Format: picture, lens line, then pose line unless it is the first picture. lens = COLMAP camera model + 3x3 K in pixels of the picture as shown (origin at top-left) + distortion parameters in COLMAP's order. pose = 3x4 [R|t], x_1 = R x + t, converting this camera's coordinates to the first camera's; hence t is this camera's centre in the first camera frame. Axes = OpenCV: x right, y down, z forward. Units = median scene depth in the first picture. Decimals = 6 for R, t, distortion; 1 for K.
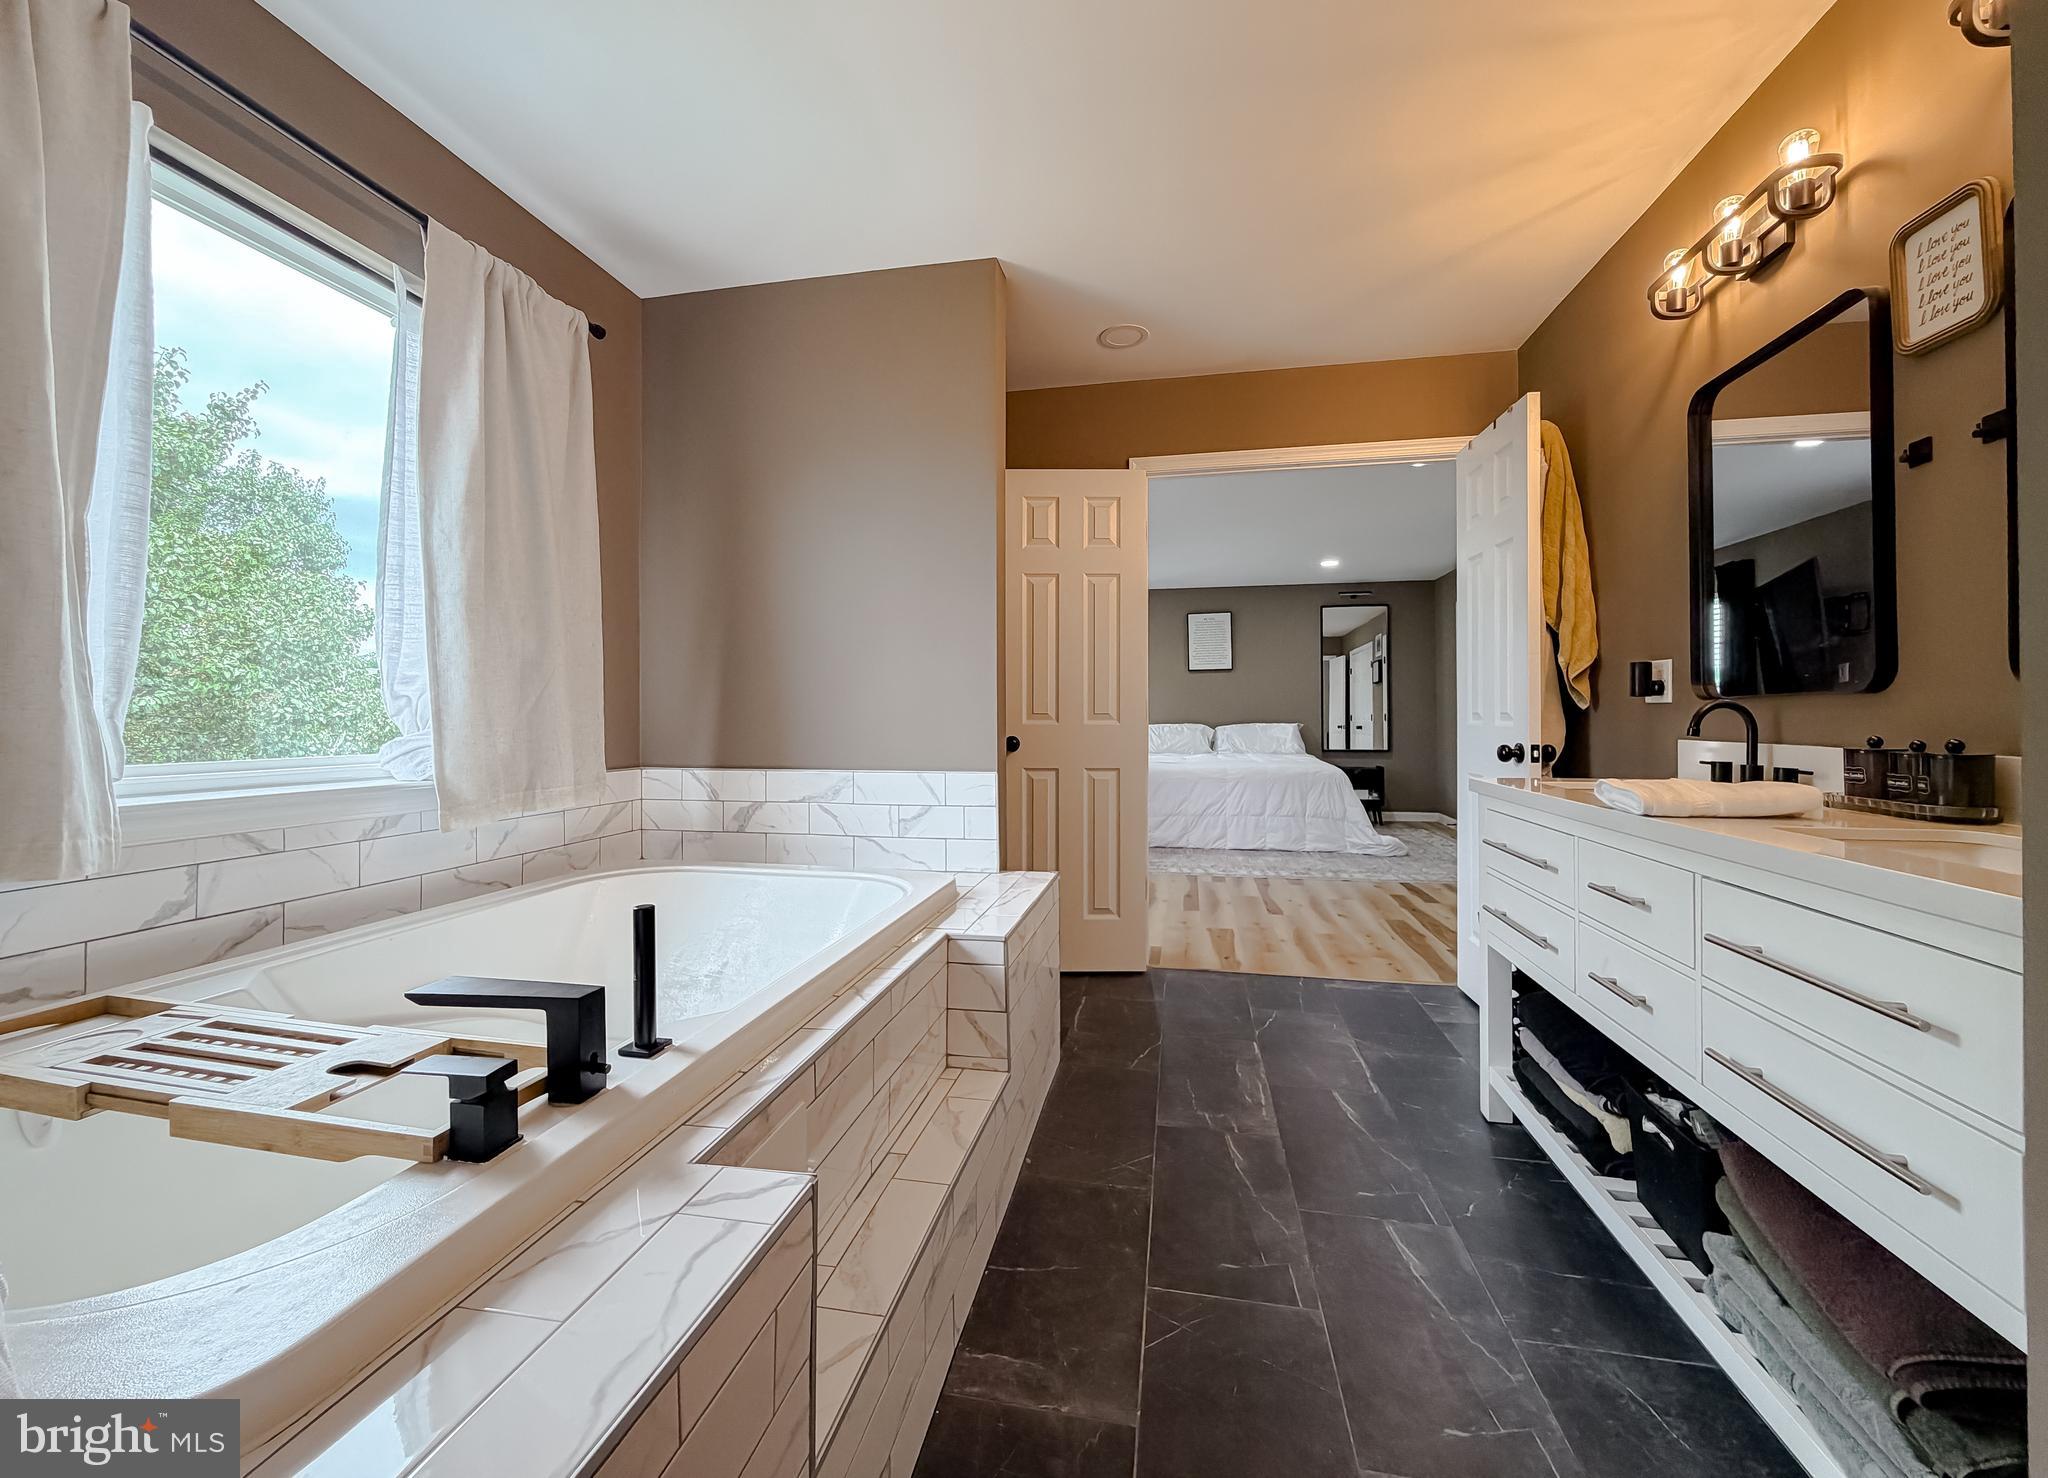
lens RADIAL K [[832.6, 0, 1017.7], [0, 832.6, 697.0], [0, 0, 1]] dist [-0.006098, 0.001168]
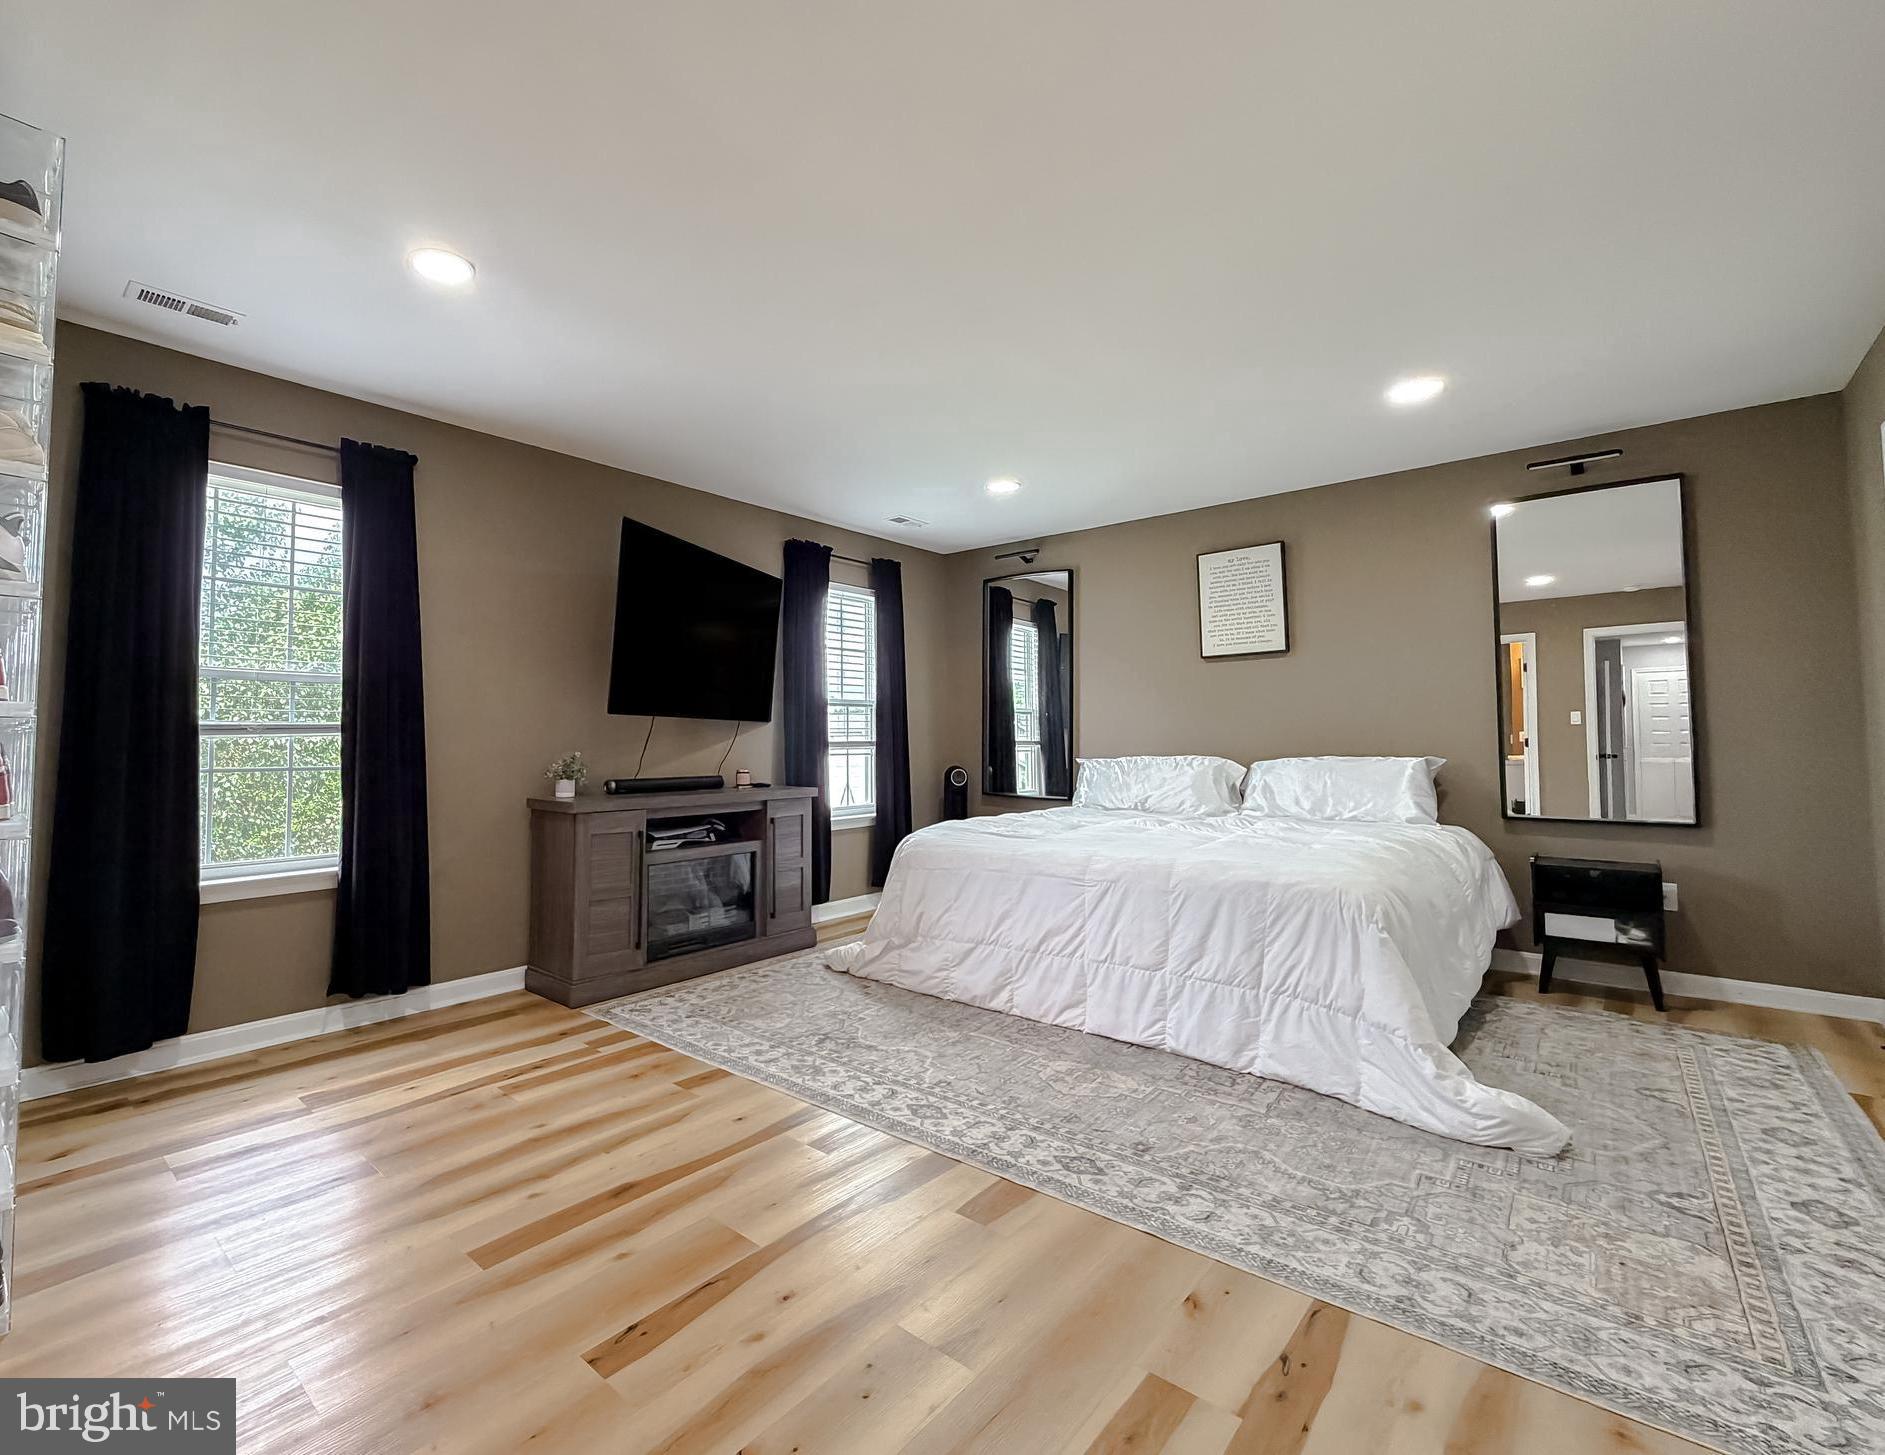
lens RADIAL K [[858.7, 0, 809.6], [0, 858.7, 709.2], [0, 0, 1]] dist [-0.002032, -0.000224]
pose [[0.846057, -0.019560, -0.532734, 0.905309], [0.016105, 0.999808, -0.011133, 0.012520], [0.532850, 0.000839, 0.846209, 1.216659]]
